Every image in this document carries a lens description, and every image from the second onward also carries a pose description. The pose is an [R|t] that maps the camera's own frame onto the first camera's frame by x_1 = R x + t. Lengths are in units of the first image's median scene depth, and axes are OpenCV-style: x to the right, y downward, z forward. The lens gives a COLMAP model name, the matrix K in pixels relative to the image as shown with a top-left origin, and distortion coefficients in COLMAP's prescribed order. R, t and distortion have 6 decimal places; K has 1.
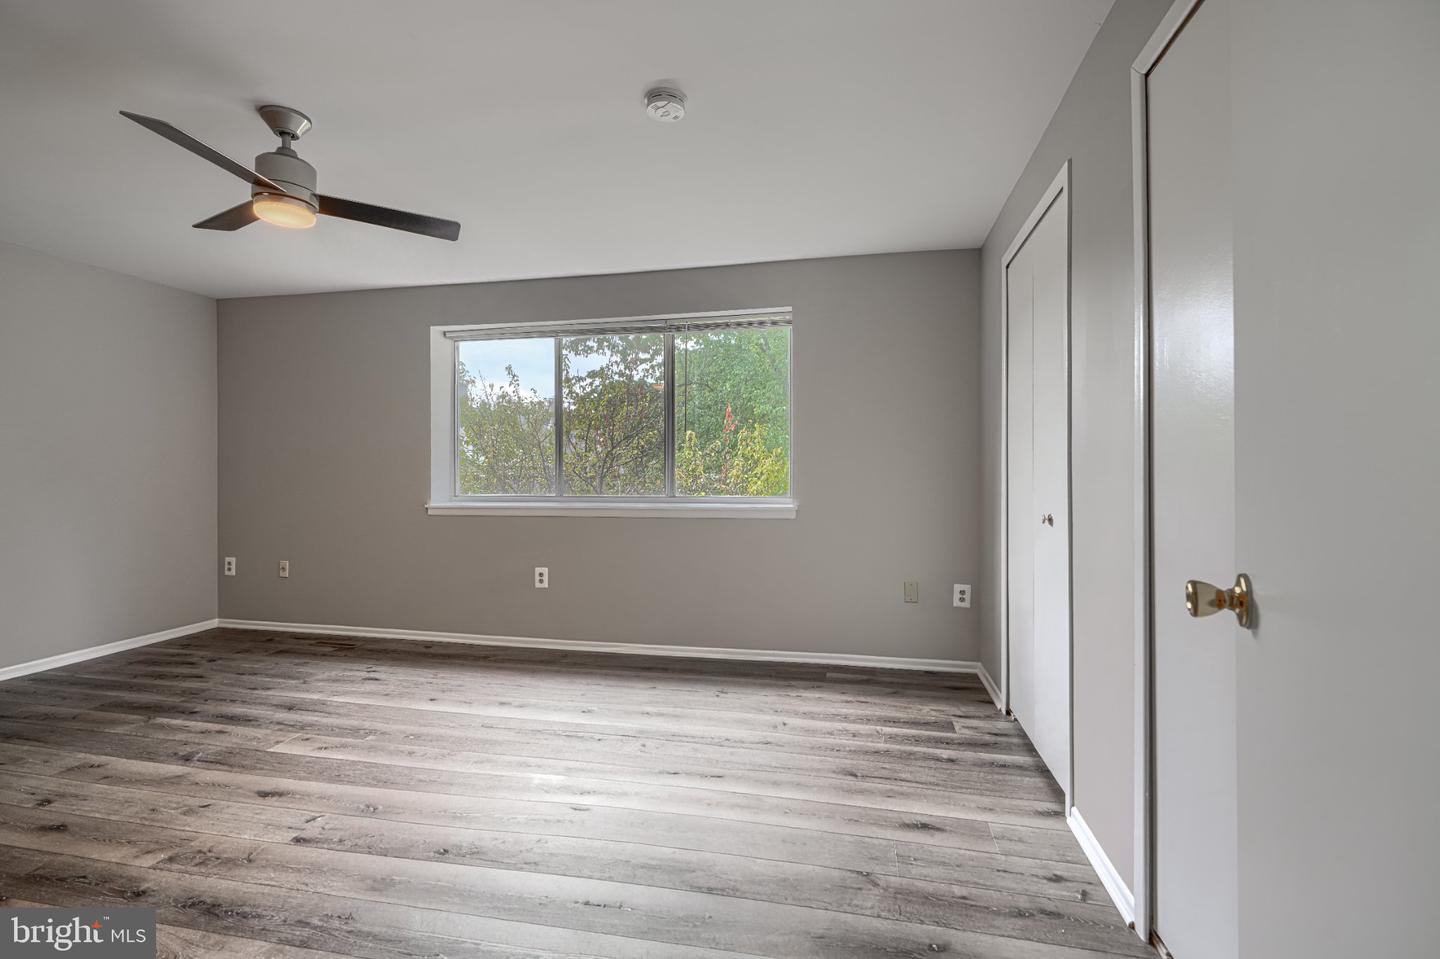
lens RADIAL K [[652.1, 0, 715.4], [0, 652.1, 479.0], [0, 0, 1]] dist [0.003890, 0.000274]
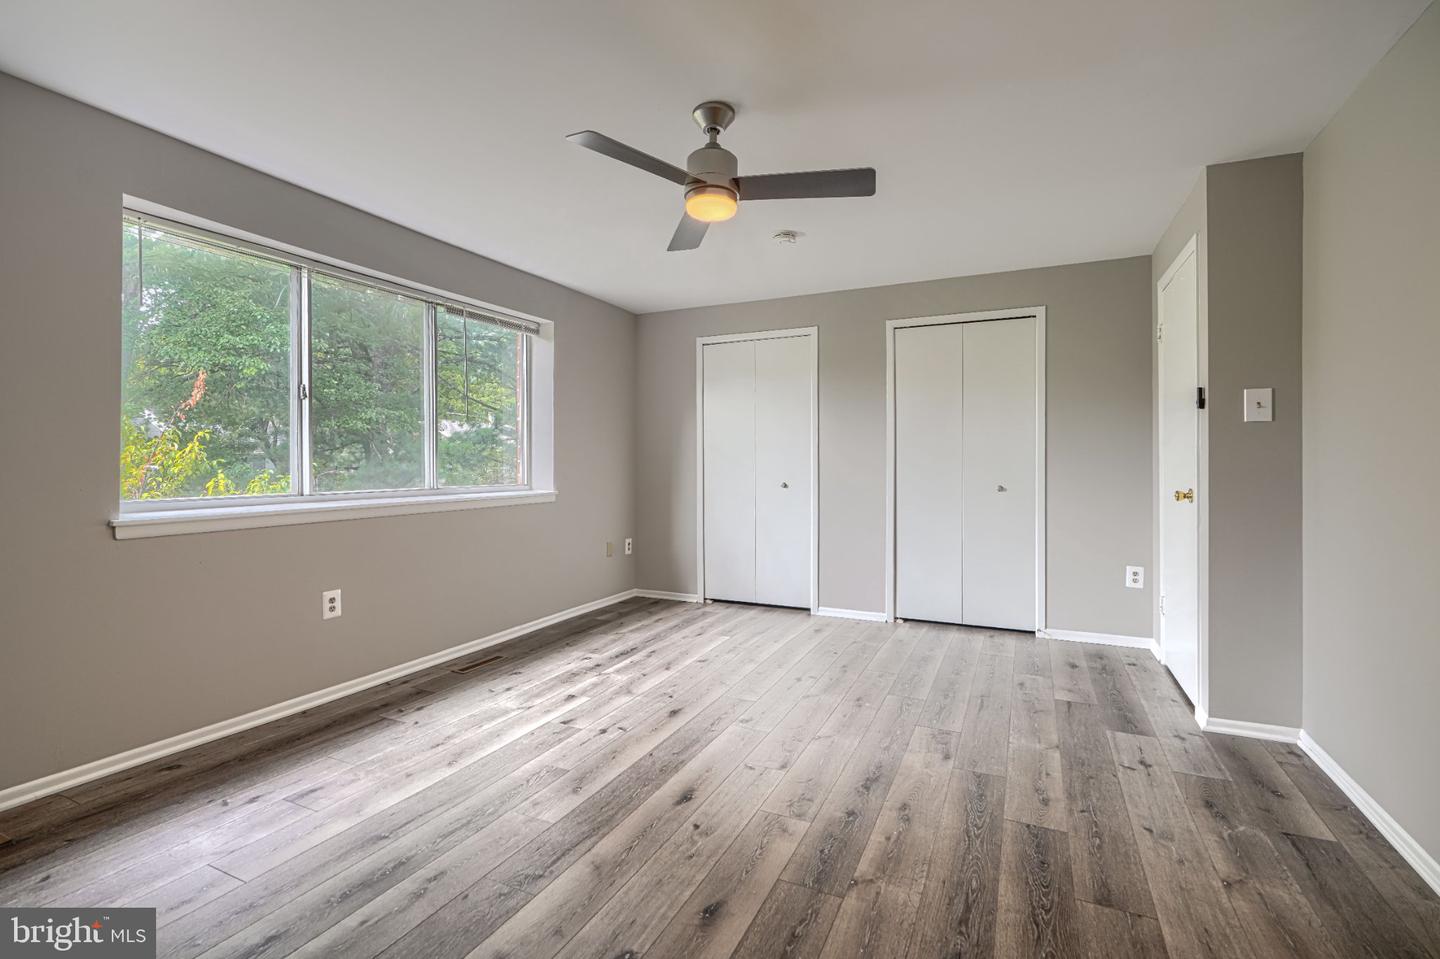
lens RADIAL K [[652.1, 0, 711.0], [0, 652.1, 471.4], [0, 0, 1]] dist [0.003890, 0.000274]
pose [[0.234460, -0.009184, 0.972082, -1.176574], [0.010102, 0.999924, 0.007010, 0.000055], [-0.972073, 0.008177, 0.234535, 0.543546]]
